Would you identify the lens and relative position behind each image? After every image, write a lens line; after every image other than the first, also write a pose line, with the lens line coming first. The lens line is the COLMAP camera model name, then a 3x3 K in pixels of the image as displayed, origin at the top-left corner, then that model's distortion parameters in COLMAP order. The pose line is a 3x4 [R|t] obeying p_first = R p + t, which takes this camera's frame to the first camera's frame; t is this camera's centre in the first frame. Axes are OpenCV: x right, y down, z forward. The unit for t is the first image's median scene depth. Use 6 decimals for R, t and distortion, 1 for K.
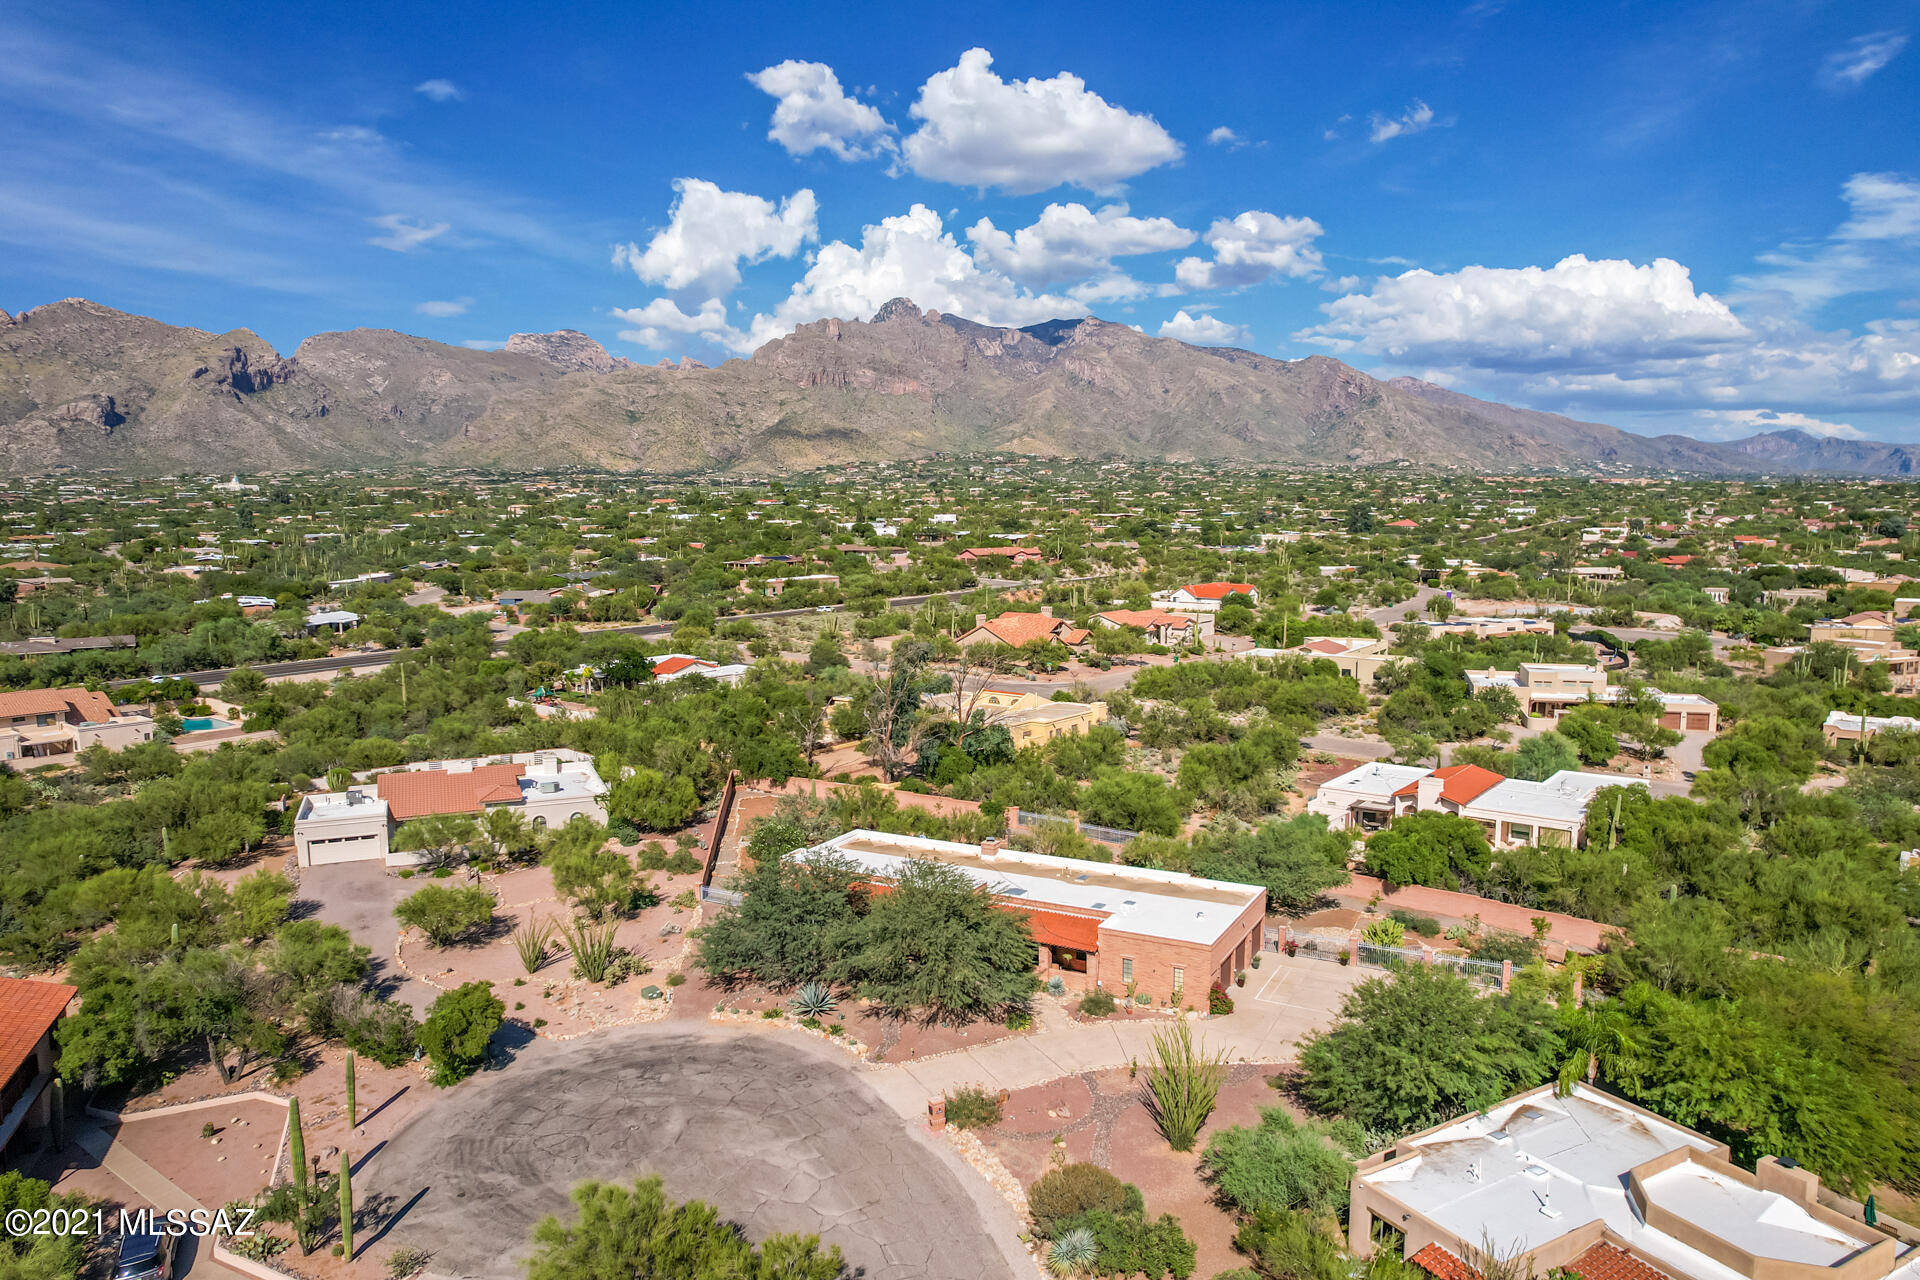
lens RADIAL K [[1264.3, 0, 960.0], [0, 1264.3, 640.0], [0, 0, 1]] dist [-0.080541, 0.083612]
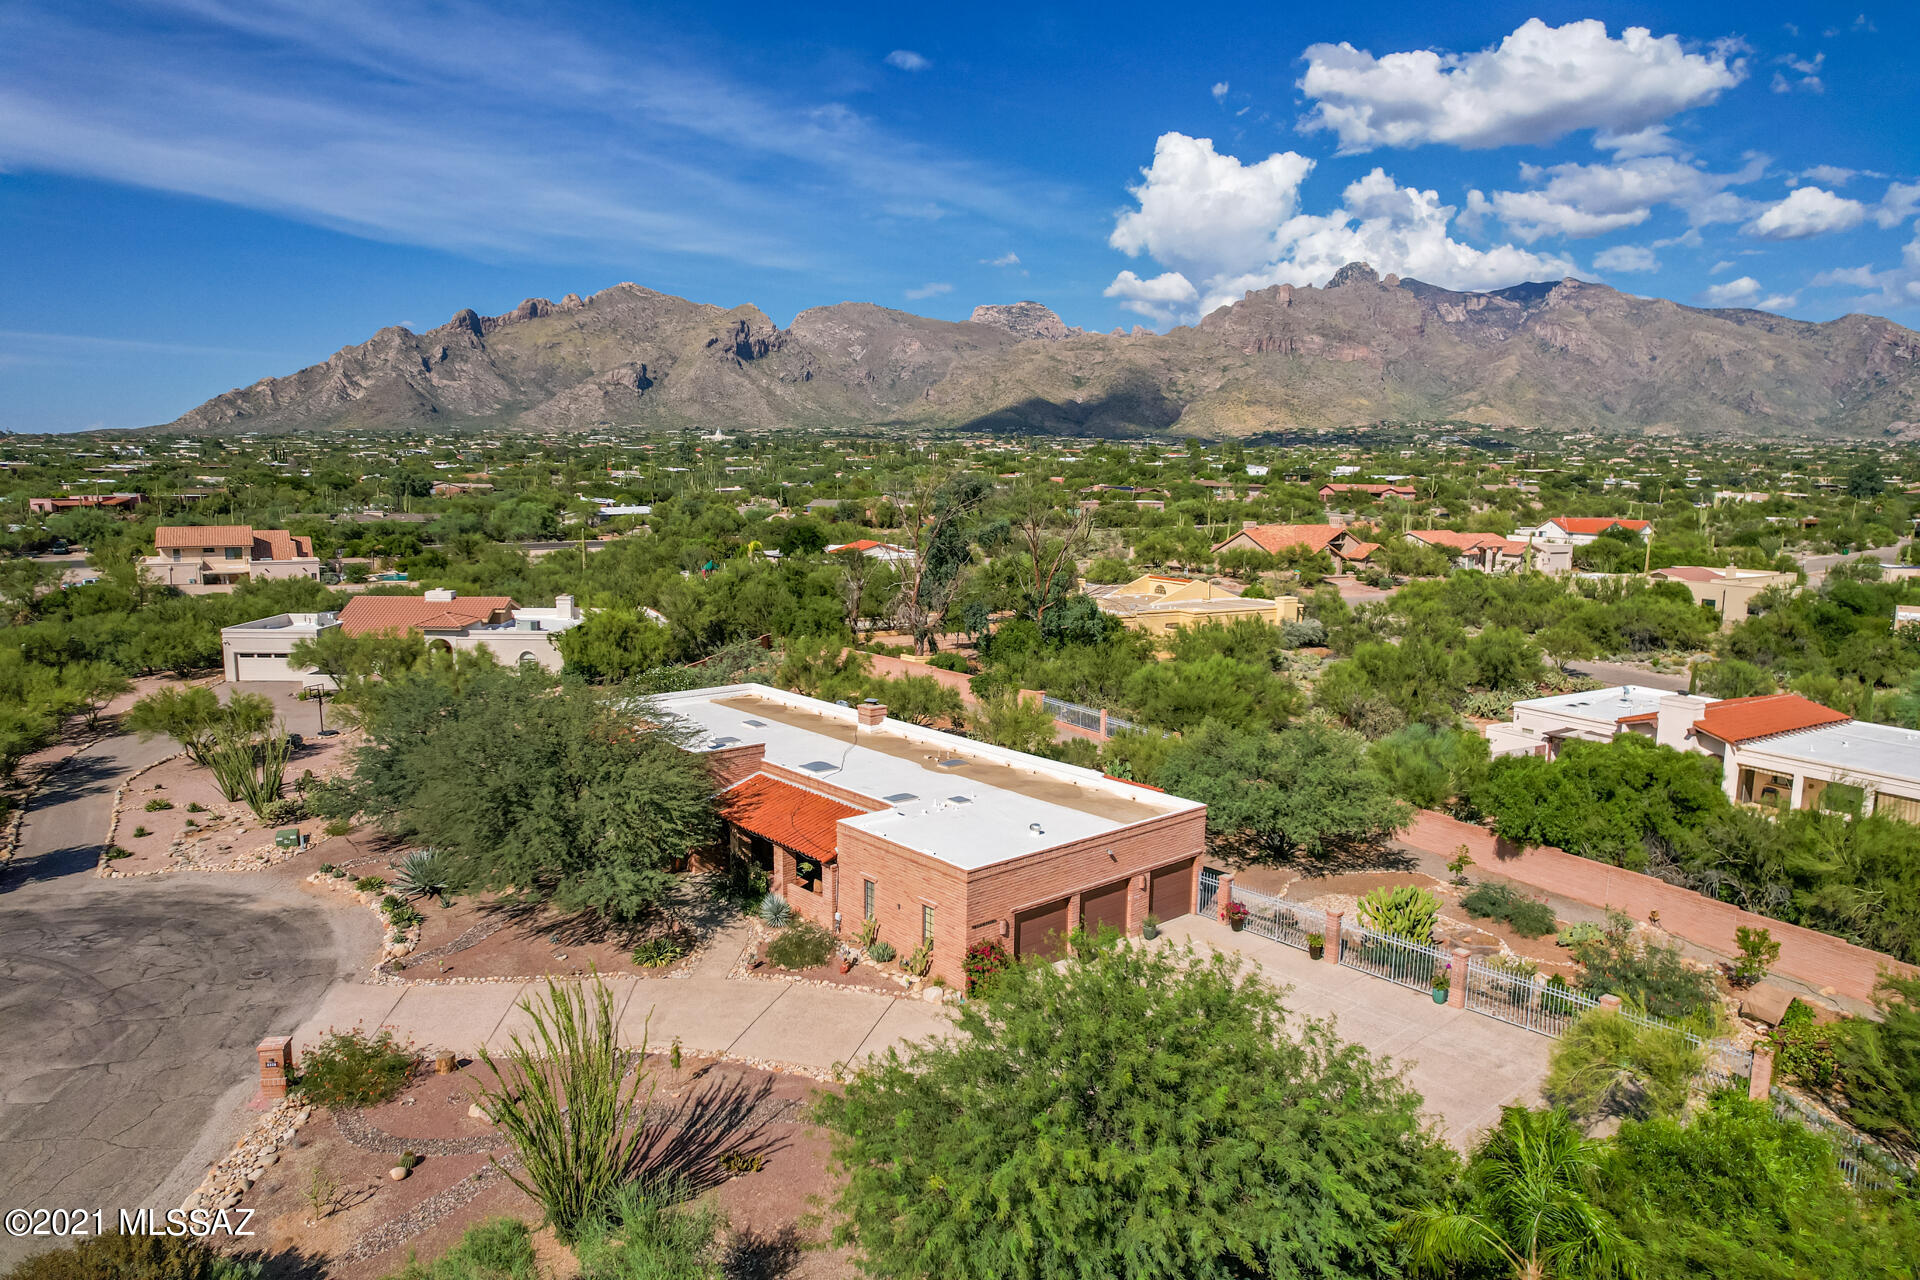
lens RADIAL K [[1225.6, 0, 972.3], [0, 1225.6, 641.0], [0, 0, 1]] dist [-0.078344, 0.071374]
pose [[0.938288, 0.068307, -0.339043, 0.126287], [-0.059510, 0.997568, 0.036289, 0.041903], [0.340697, -0.013873, 0.940071, 0.170032]]
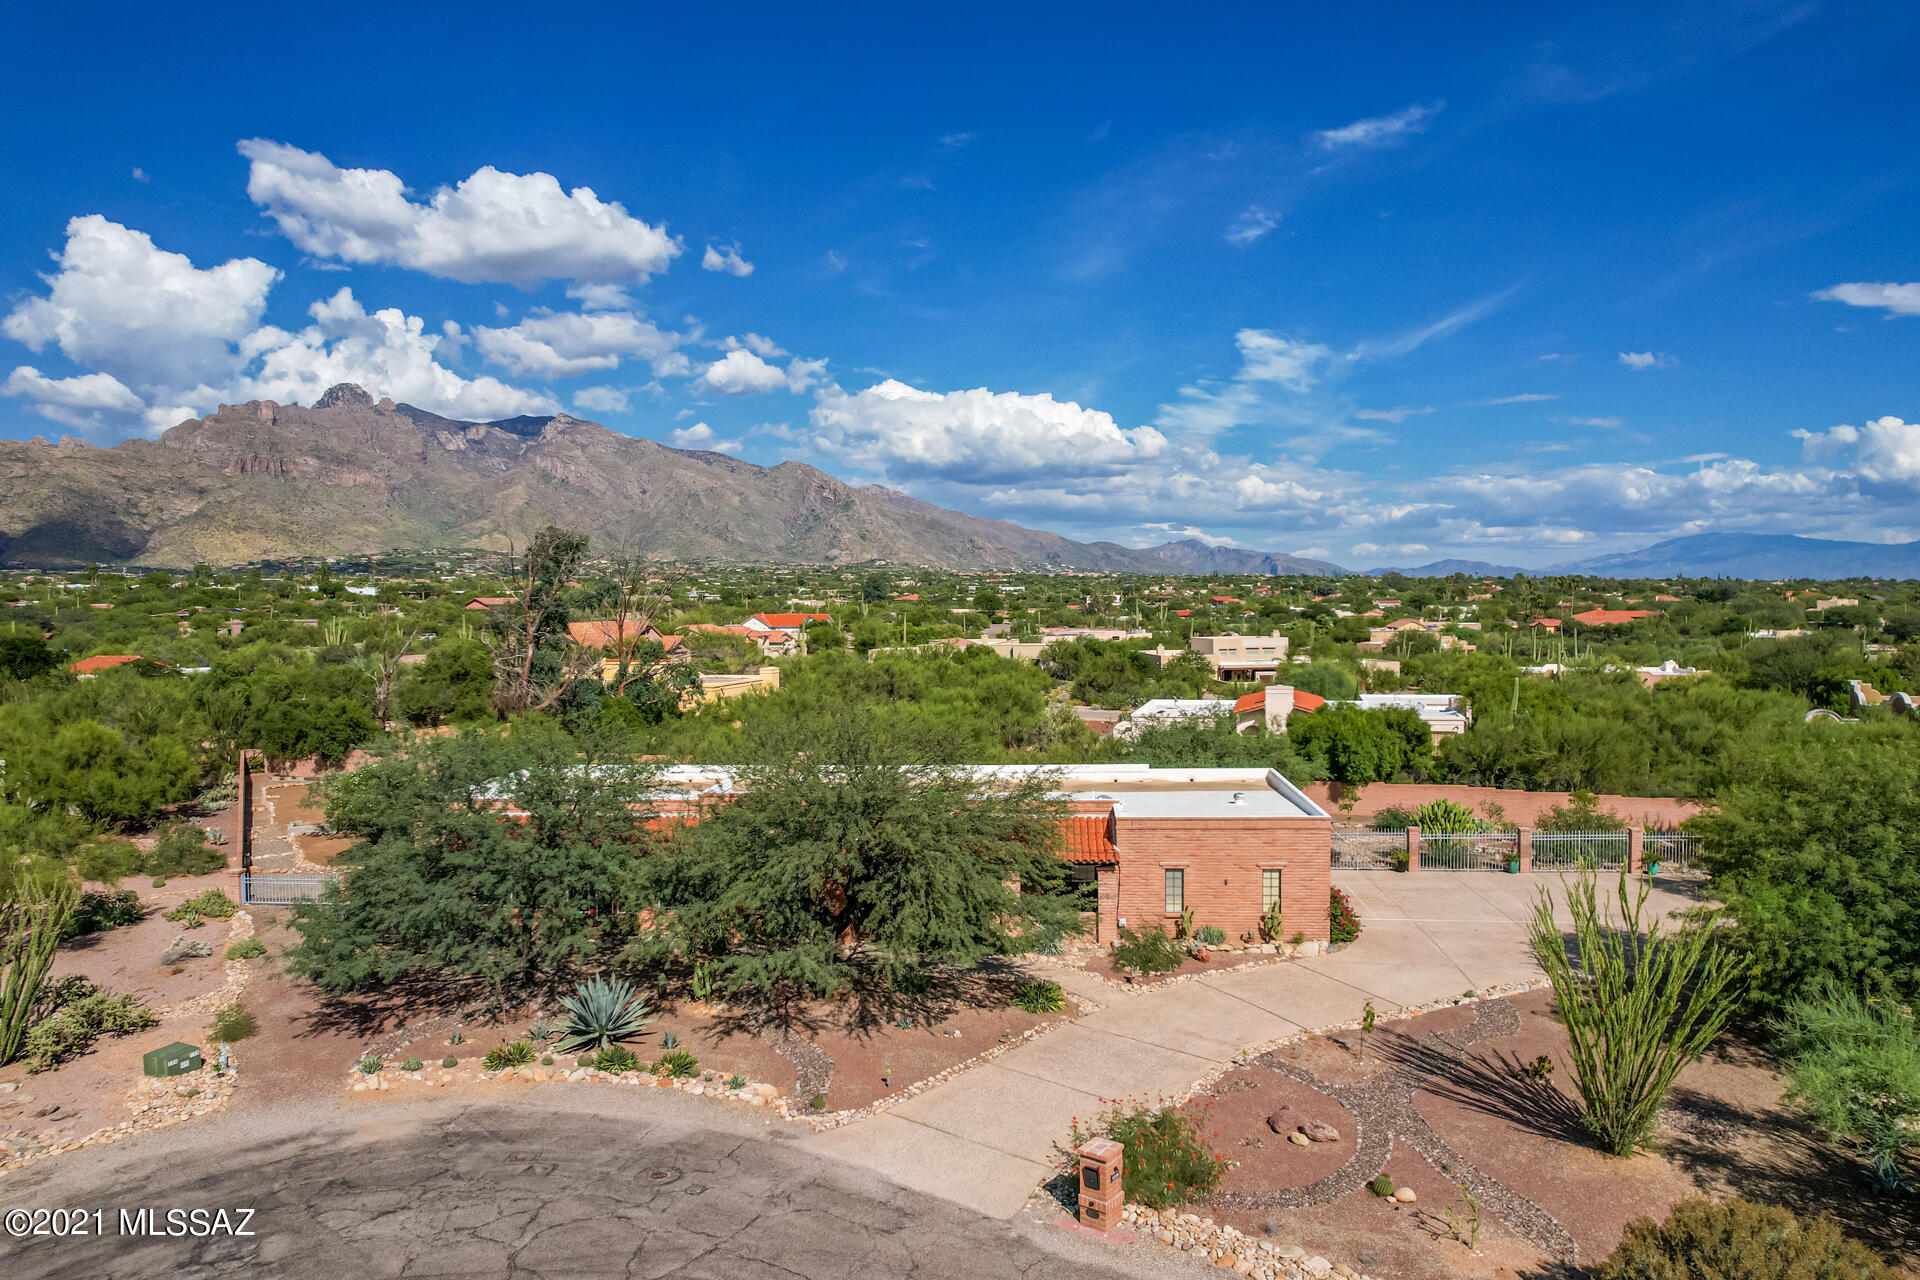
lens RADIAL K [[1264.3, 0, 960.0], [0, 1264.3, 640.0], [0, 0, 1]] dist [-0.080541, 0.083612]
pose [[0.916082, -0.015490, 0.400691, -0.060459], [0.050460, 0.995763, -0.076872, 0.066777], [-0.397803, 0.090640, 0.912982, 0.182032]]
